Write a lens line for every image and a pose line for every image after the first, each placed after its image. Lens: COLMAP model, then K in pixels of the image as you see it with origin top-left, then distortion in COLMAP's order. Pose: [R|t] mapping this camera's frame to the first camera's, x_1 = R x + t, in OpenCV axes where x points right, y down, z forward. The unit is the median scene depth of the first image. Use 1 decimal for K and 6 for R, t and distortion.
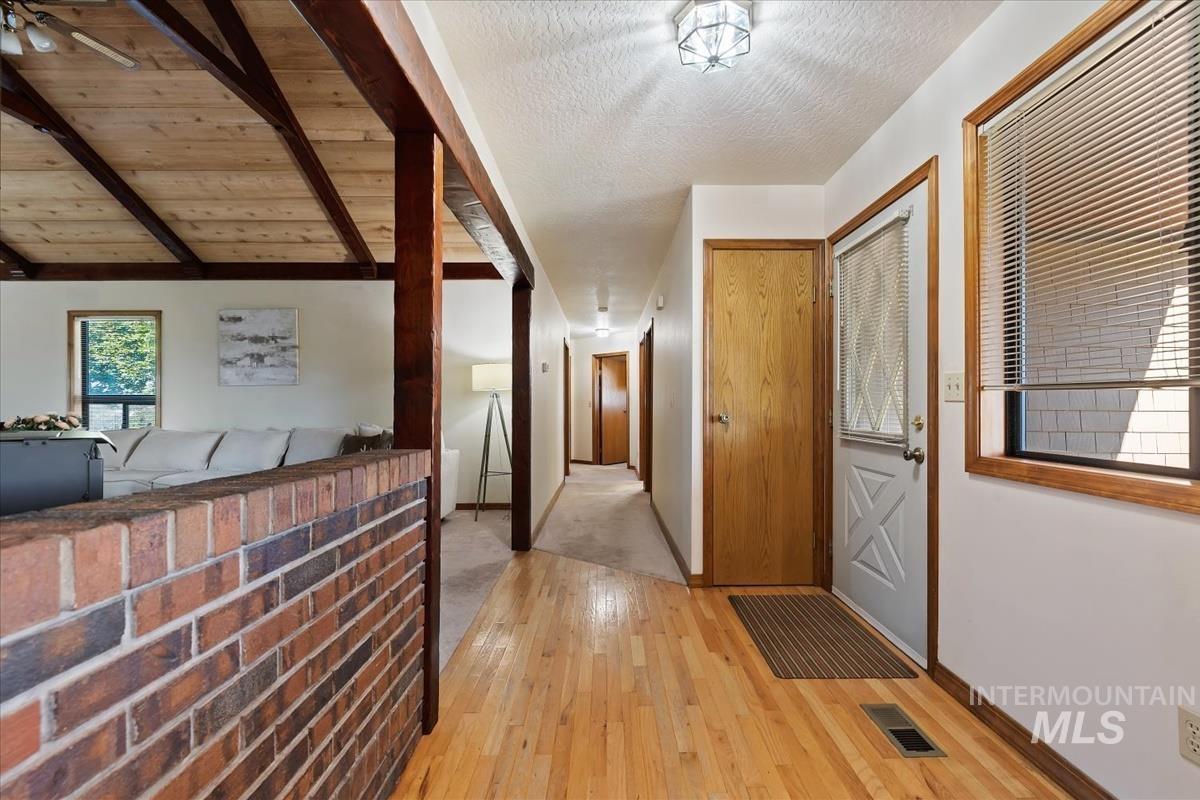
lens RADIAL K [[531.0, 0, 606.9], [0, 531.0, 403.5], [0, 0, 1]] dist [-0.002420, -0.000231]
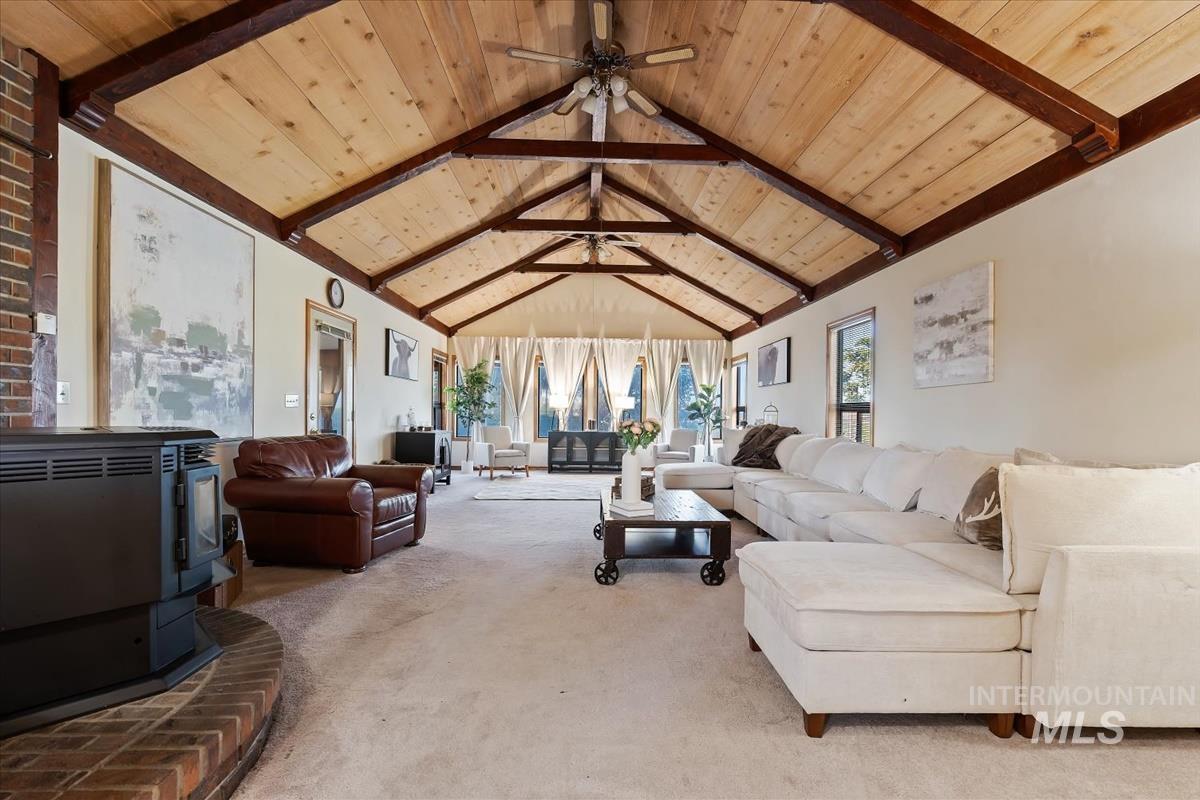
lens RADIAL K [[531.0, 0, 602.2], [0, 531.0, 409.9], [0, 0, 1]] dist [-0.002420, -0.000231]
pose [[0.045616, -0.003637, -0.998952, 0.023041], [-0.000366, 0.999993, -0.003657, 0.000458], [0.998959, 0.000533, 0.045614, 0.511317]]
